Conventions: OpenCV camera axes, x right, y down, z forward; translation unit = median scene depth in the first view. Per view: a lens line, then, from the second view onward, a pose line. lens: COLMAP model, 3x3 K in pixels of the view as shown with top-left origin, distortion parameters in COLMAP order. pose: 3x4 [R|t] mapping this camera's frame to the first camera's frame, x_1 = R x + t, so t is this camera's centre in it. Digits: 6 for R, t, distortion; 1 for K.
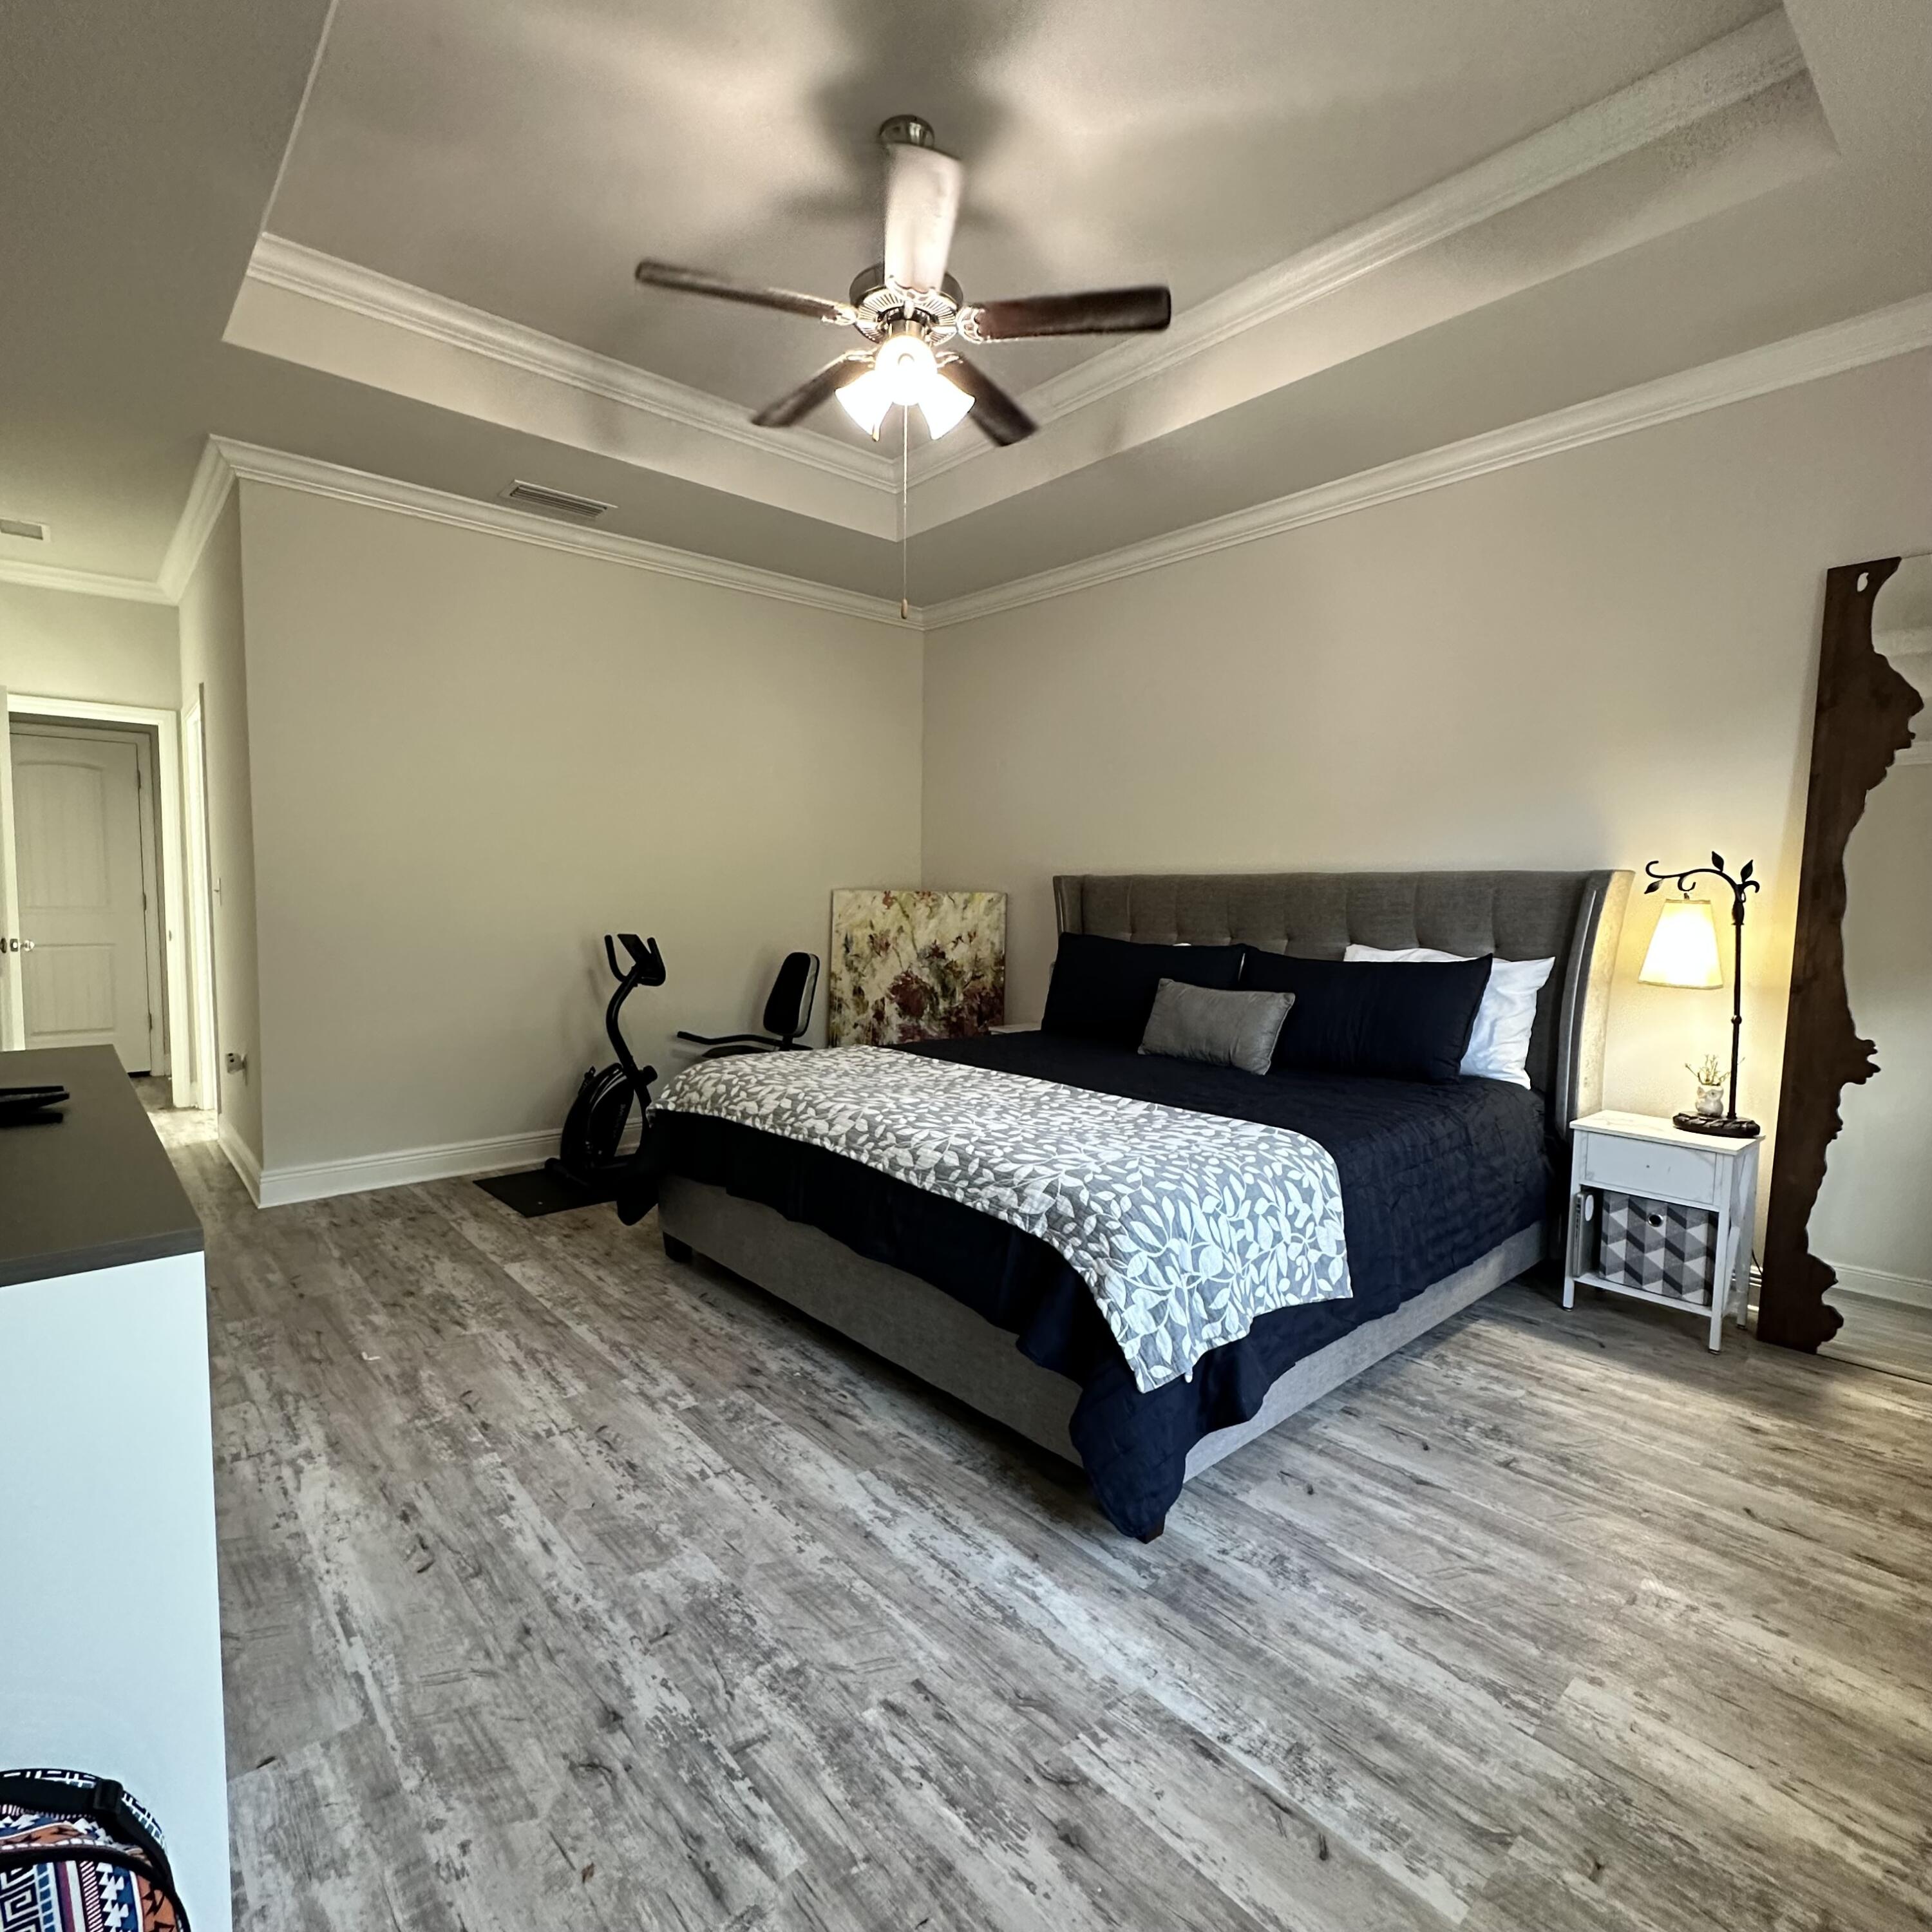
lens RADIAL K [[1025.9, 0, 965.4], [0, 1025.9, 972.8], [0, 0, 1]] dist [-0.002303, 0.000772]
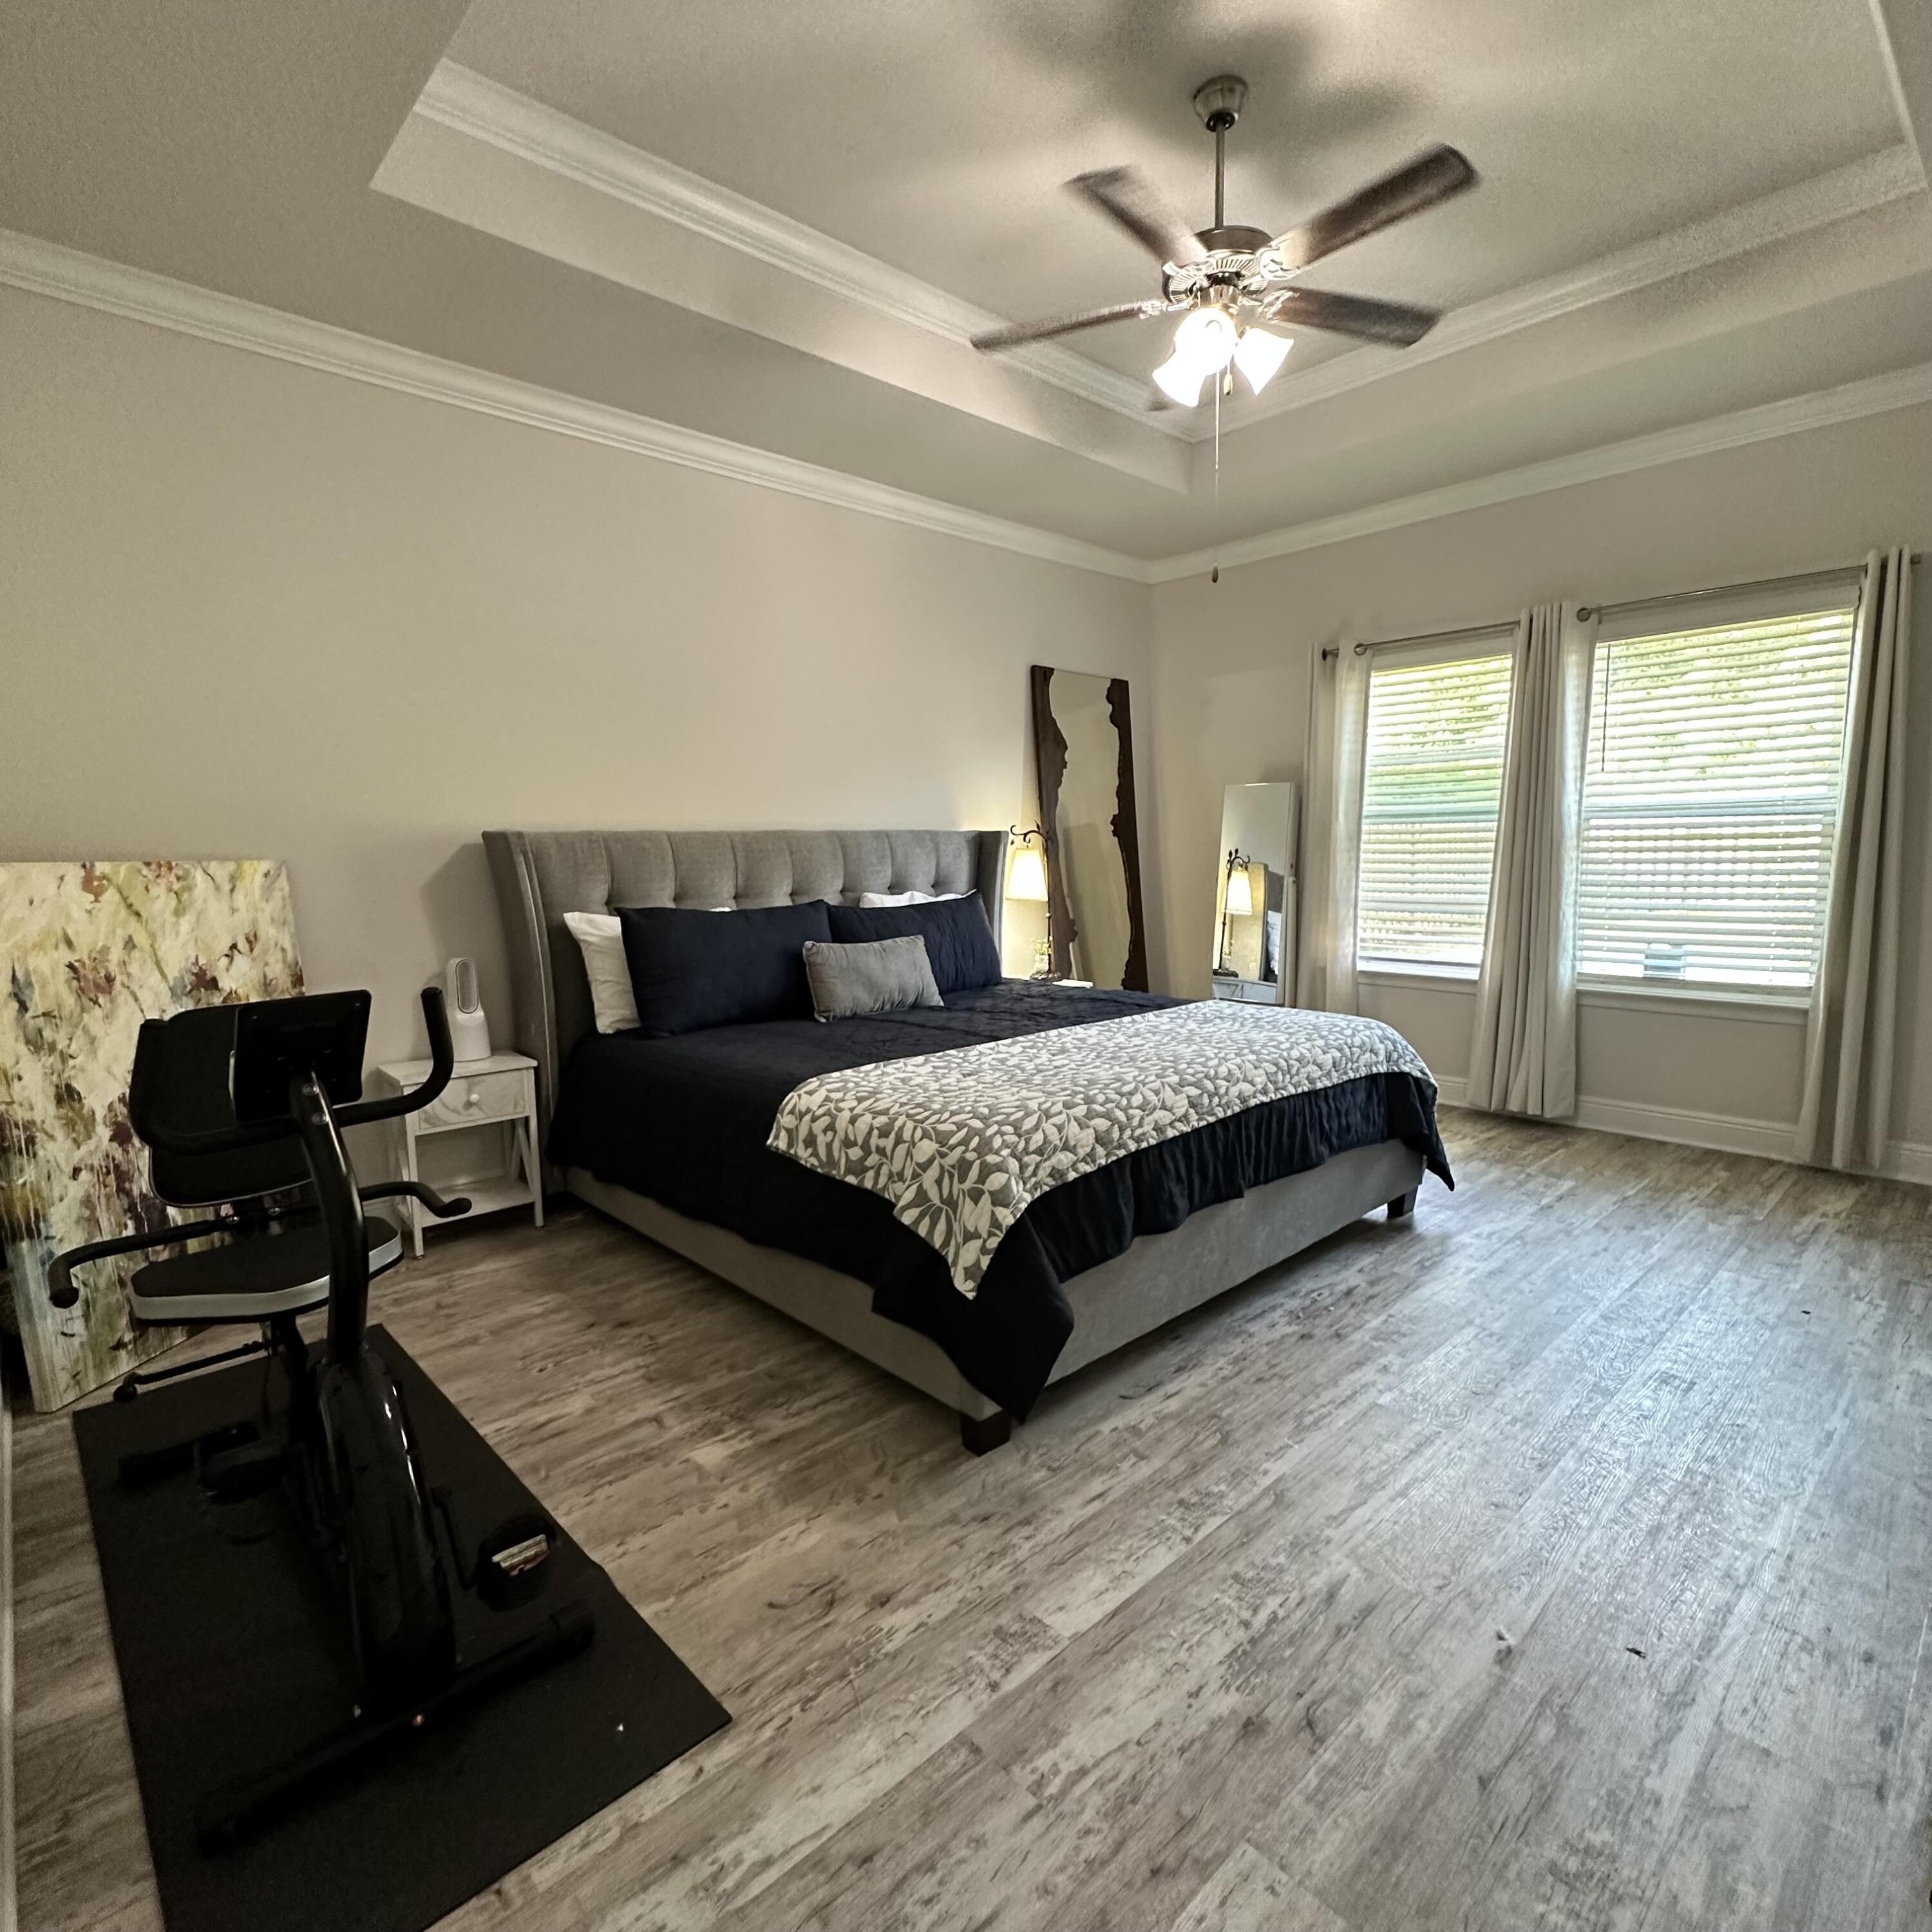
lens RADIAL K [[1025.9, 0, 963.1], [0, 1025.9, 971.3], [0, 0, 1]] dist [-0.002303, 0.000772]
pose [[-0.021225, -0.131774, 0.991052, -0.547682], [0.089834, 0.987015, 0.133161, -0.058651], [-0.995731, 0.091856, -0.009111, 0.630885]]
